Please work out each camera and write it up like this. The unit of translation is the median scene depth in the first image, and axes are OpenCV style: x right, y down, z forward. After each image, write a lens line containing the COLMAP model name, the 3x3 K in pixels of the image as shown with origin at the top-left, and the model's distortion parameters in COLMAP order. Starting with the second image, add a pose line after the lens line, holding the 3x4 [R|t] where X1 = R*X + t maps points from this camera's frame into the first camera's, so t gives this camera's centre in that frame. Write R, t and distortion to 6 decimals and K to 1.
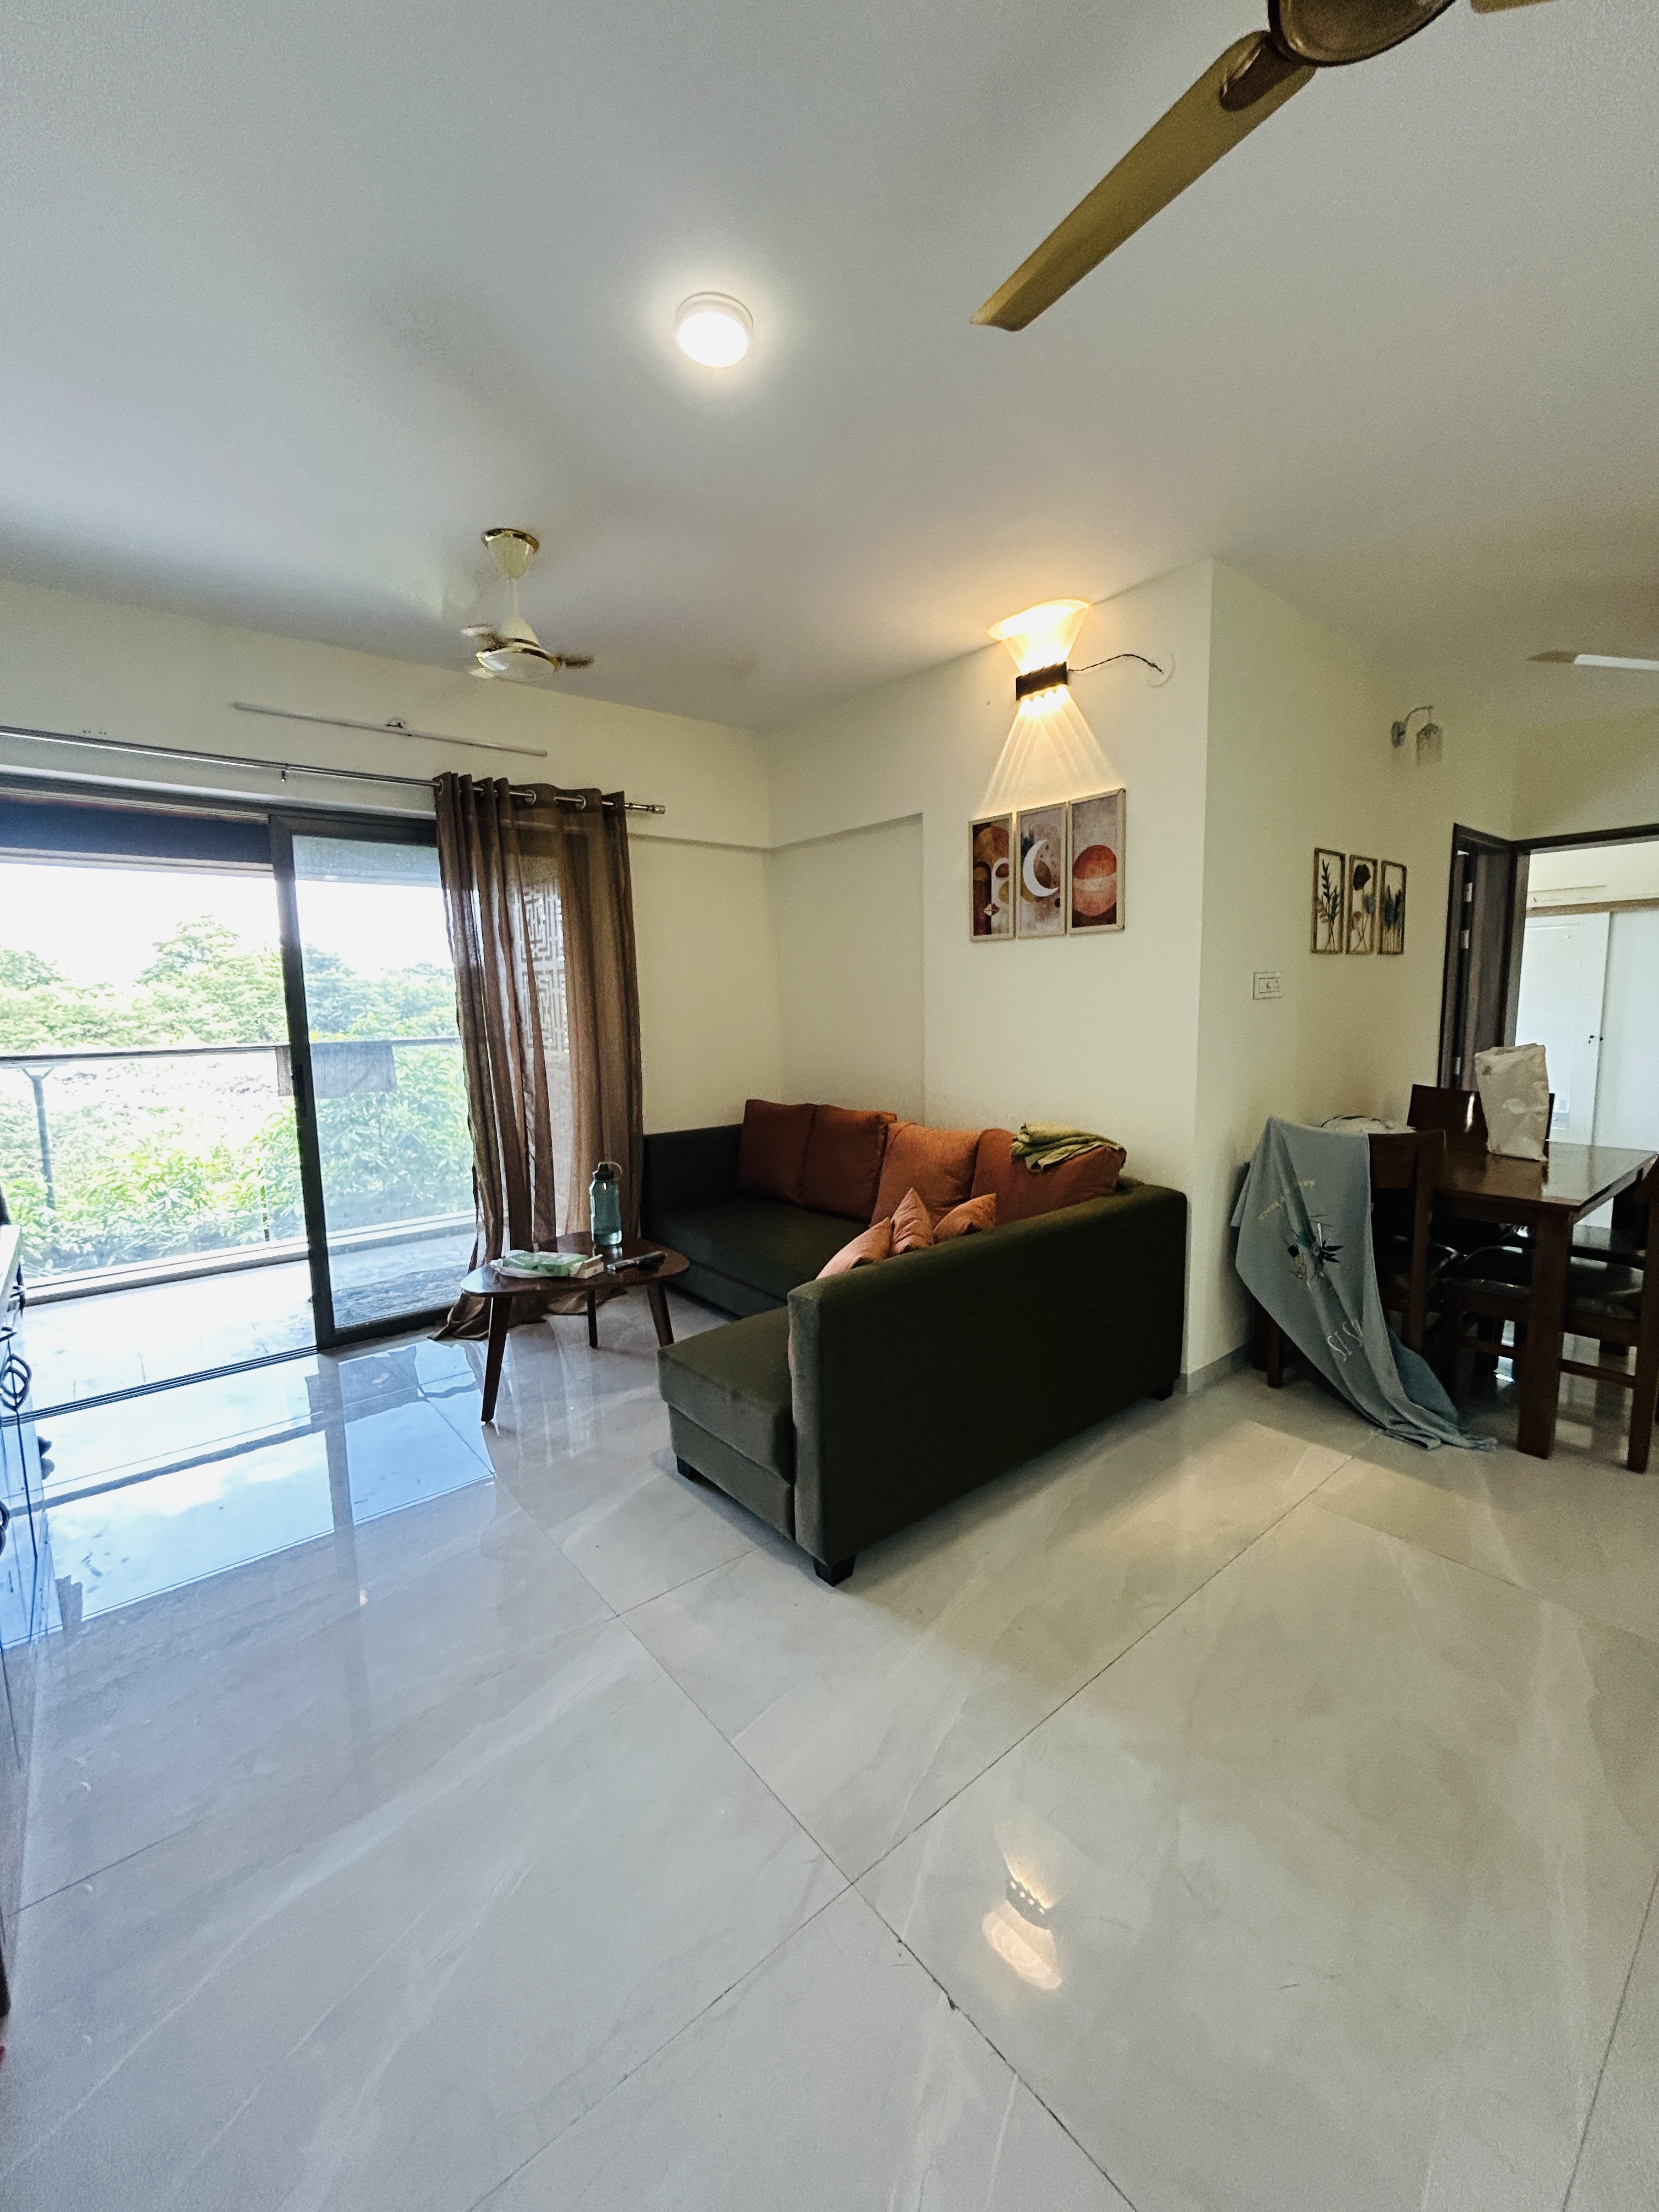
lens RADIAL K [[893.1, 0, 843.8], [0, 893.1, 1099.3], [0, 0, 1]] dist [-0.000865, -0.000030]
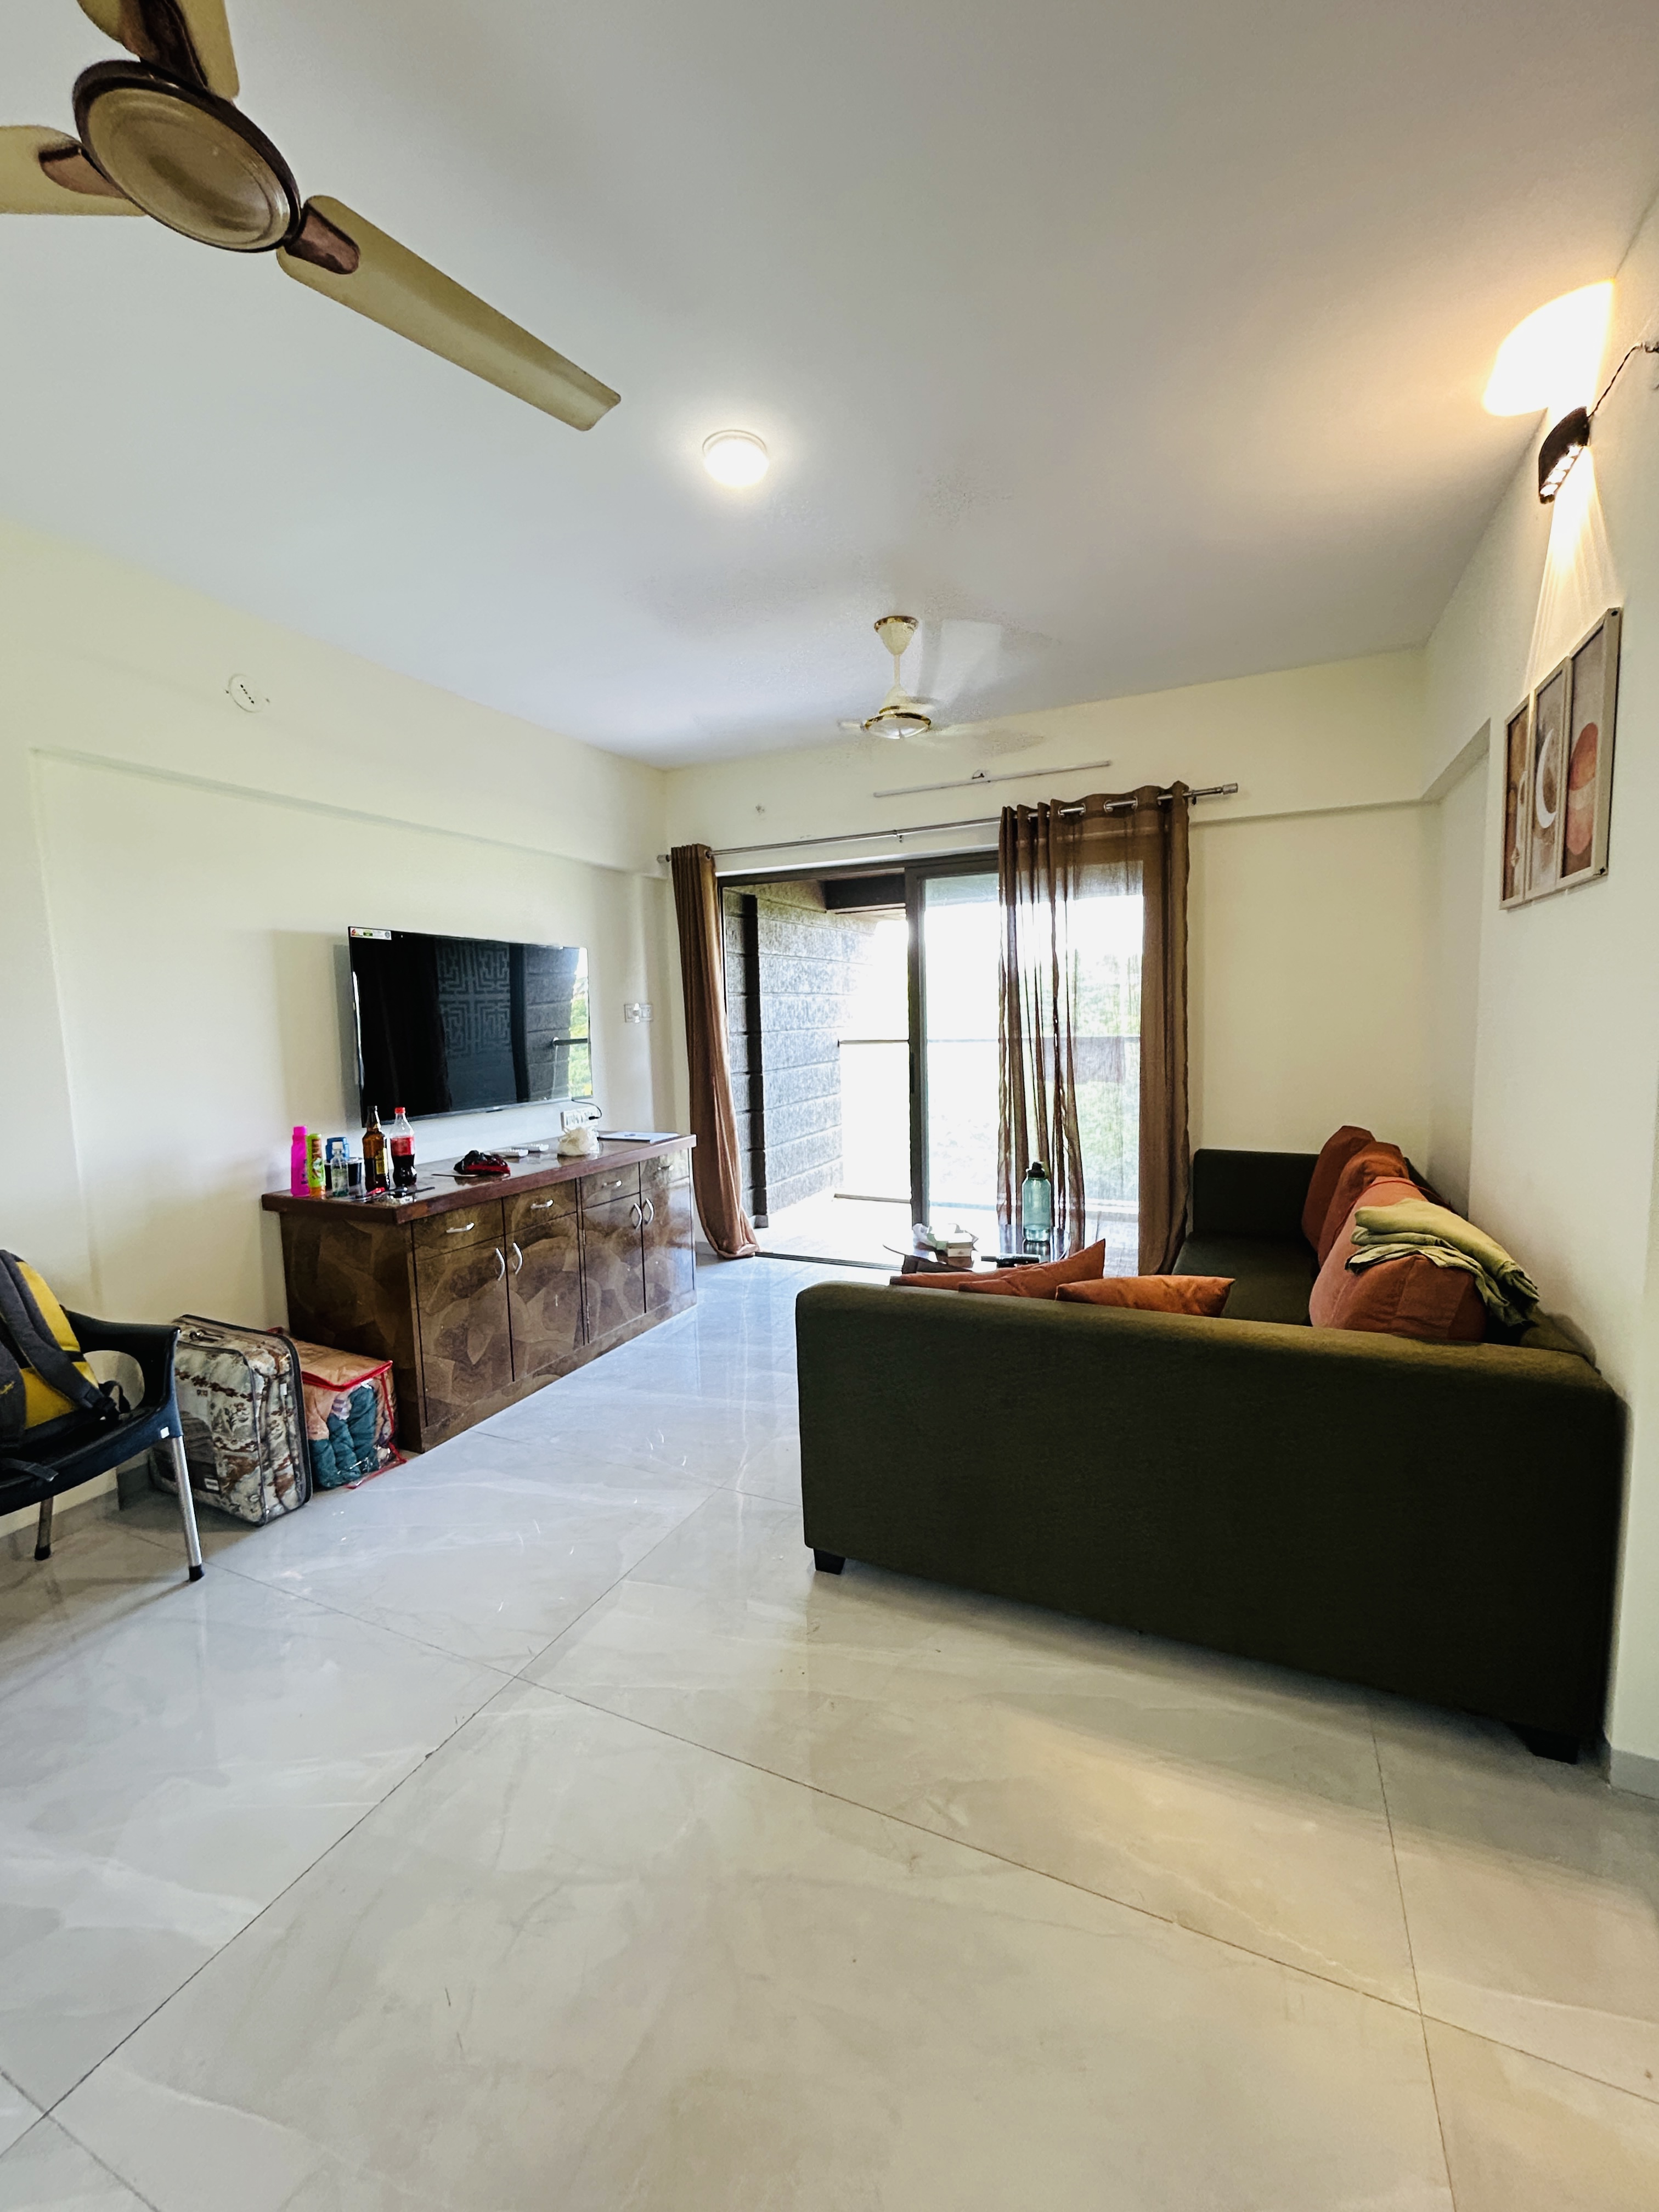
lens RADIAL K [[893.1, 0, 832.1], [0, 893.1, 1094.4], [0, 0, 1]] dist [-0.000865, -0.000030]
pose [[0.435000, 0.089323, -0.895989, 0.496633], [-0.087669, 0.994541, 0.056585, -0.039989], [0.896152, 0.053936, 0.440457, 0.293762]]
